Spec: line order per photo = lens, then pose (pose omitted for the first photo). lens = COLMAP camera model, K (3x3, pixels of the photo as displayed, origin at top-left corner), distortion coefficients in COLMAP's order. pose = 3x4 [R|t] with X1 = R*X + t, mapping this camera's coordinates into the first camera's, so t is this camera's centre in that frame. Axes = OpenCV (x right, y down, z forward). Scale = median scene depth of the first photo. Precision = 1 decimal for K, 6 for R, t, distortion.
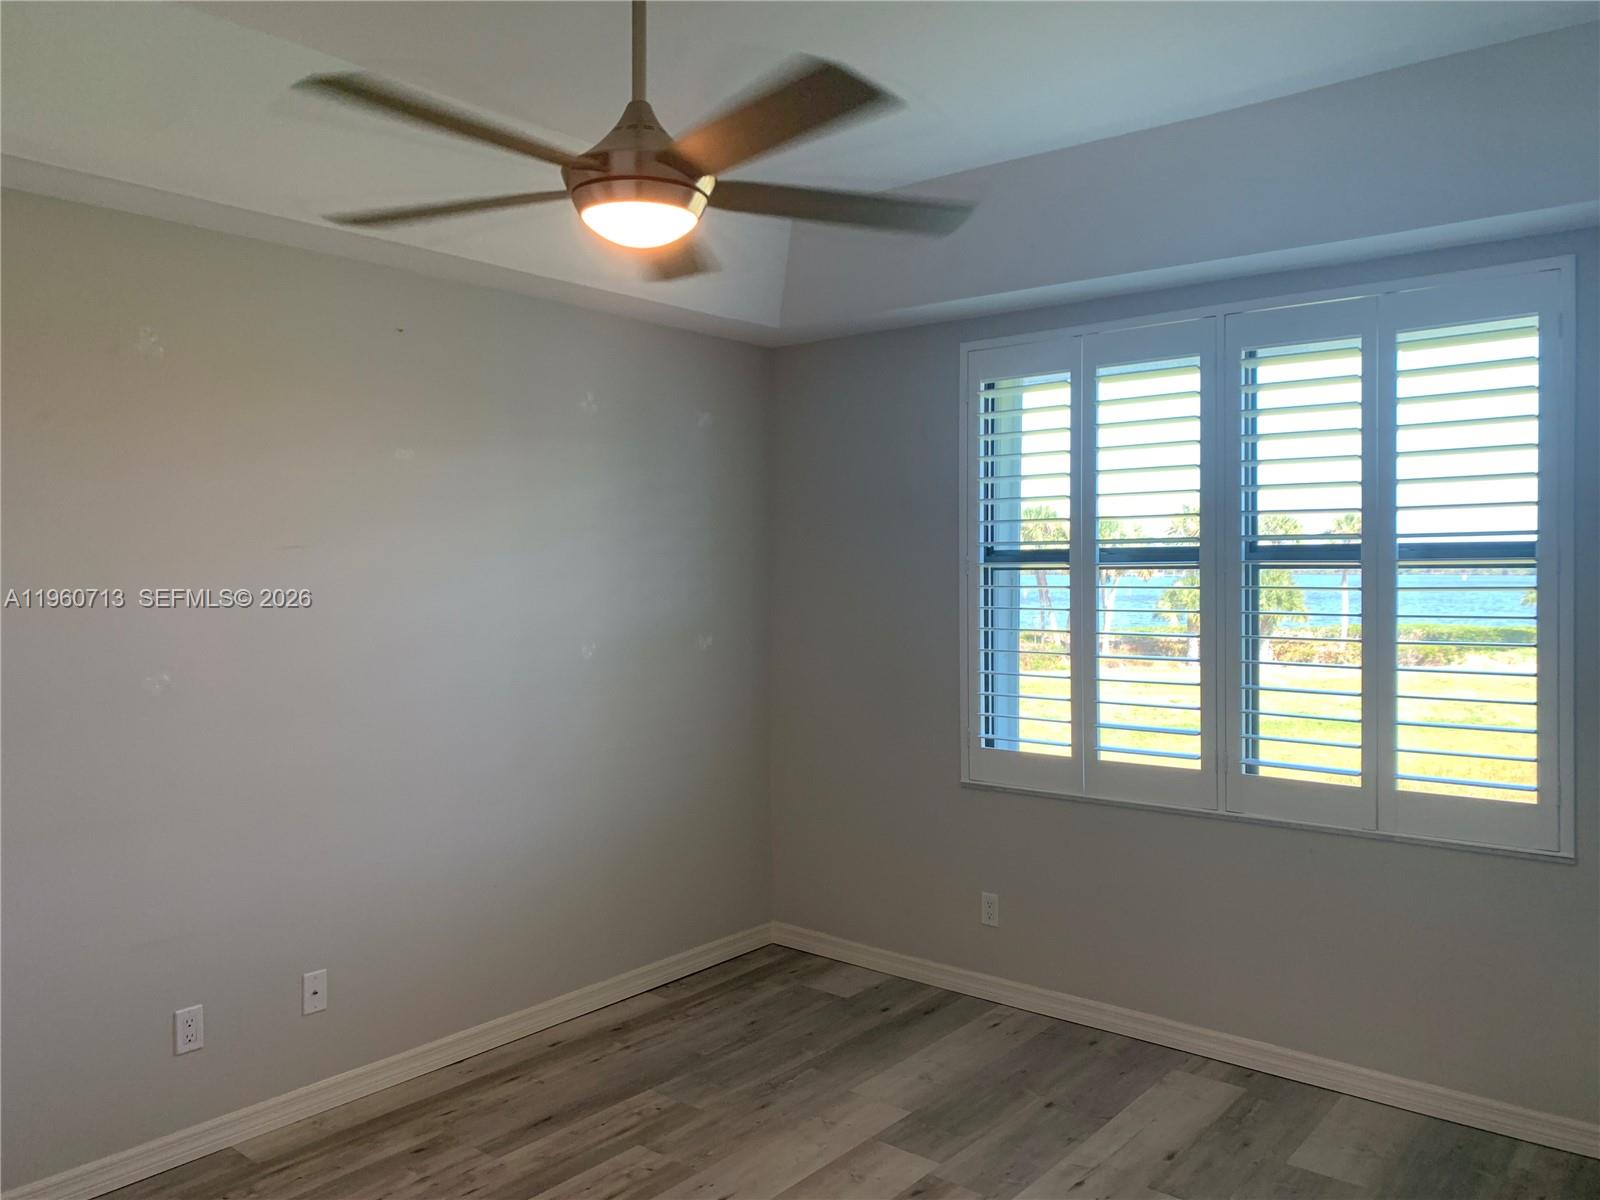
lens RADIAL K [[1235.7, 0, 813.8], [0, 1235.7, 583.4], [0, 0, 1]] dist [0.032610, -0.046136]
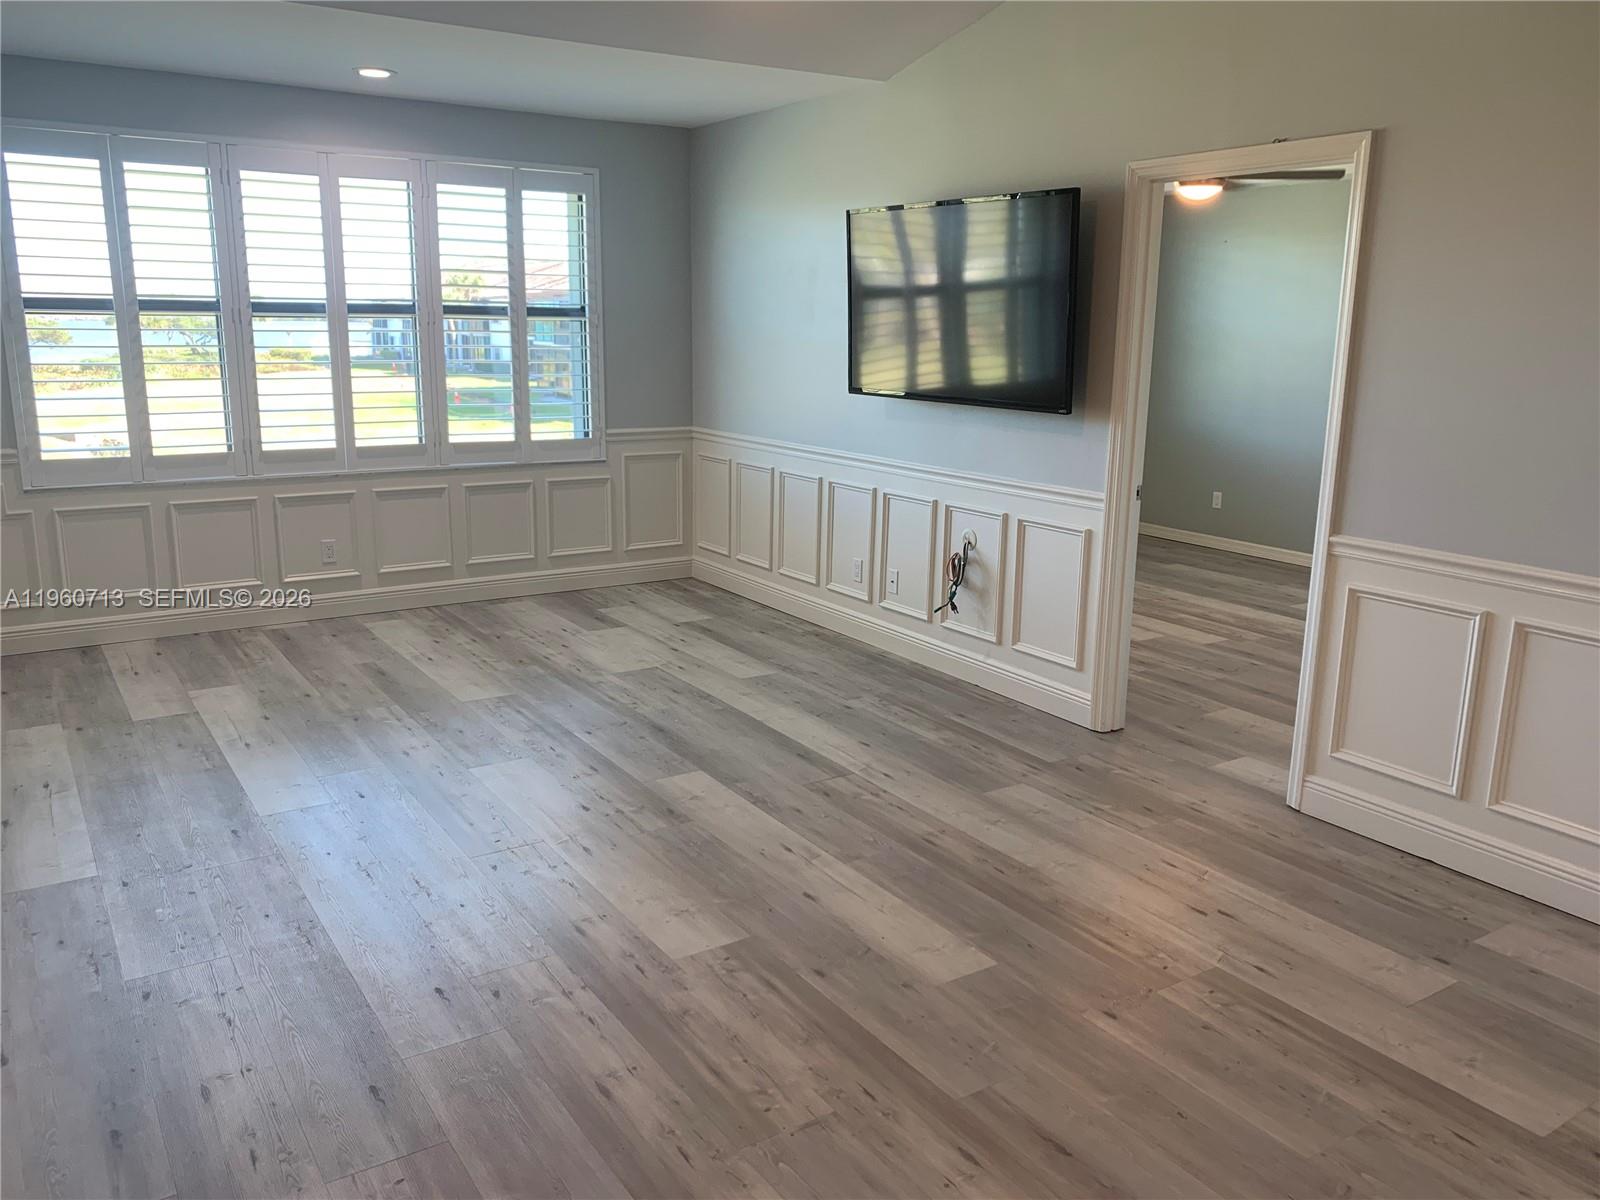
lens RADIAL K [[1235.7, 0, 800.3], [0, 1235.7, 596.7], [0, 0, 1]] dist [0.032610, -0.046136]
pose [[0.311361, -0.196157, 0.929826, -0.941006], [-0.004278, 0.978165, 0.207787, 0.004493], [-0.950282, -0.068674, 0.303723, -0.149518]]
